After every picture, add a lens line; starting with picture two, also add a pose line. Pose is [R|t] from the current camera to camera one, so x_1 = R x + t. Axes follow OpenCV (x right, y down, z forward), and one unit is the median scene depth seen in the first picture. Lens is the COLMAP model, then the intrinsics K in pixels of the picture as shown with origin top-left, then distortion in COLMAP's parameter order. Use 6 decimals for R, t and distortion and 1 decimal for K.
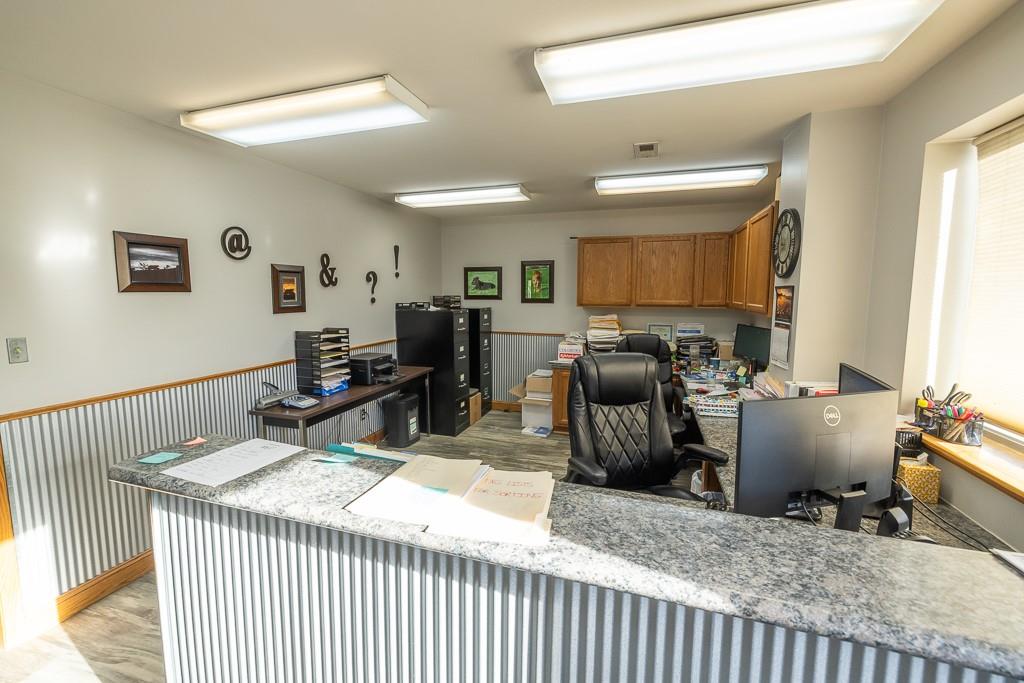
lens RADIAL K [[426.0, 0, 509.0], [0, 426.0, 338.1], [0, 0, 1]] dist [-0.000784, -0.000027]
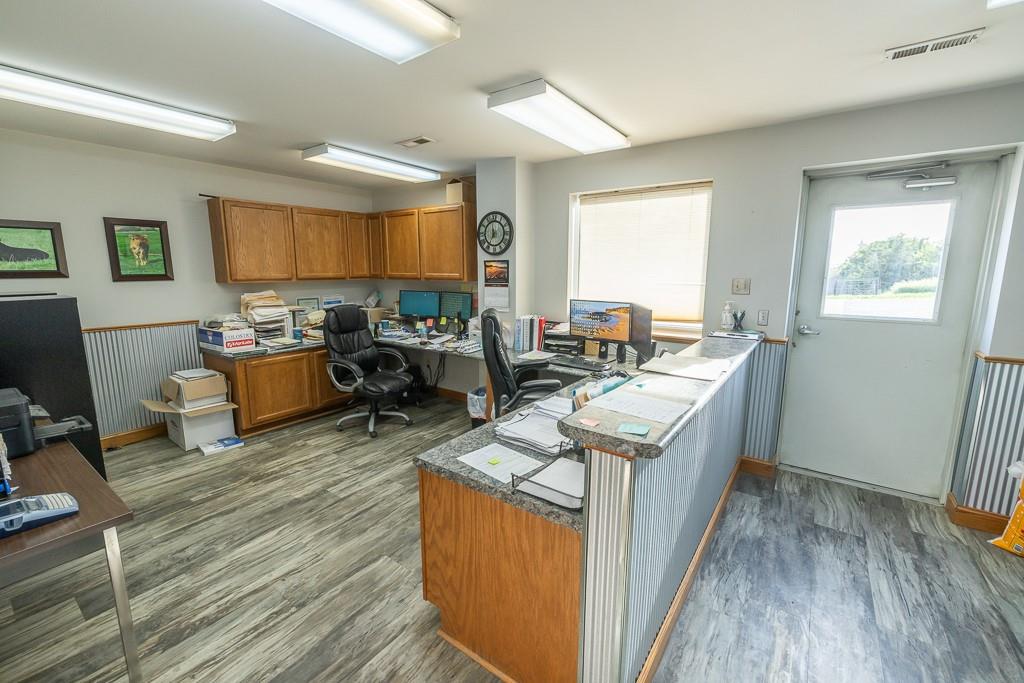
lens RADIAL K [[426.0, 0, 509.0], [0, 426.0, 338.1], [0, 0, 1]] dist [-0.000784, -0.000027]
pose [[0.313542, -0.157283, 0.936458, -0.484300], [0.105297, 0.985864, 0.130326, -0.021121], [-0.943718, 0.057743, 0.325671, 0.250247]]
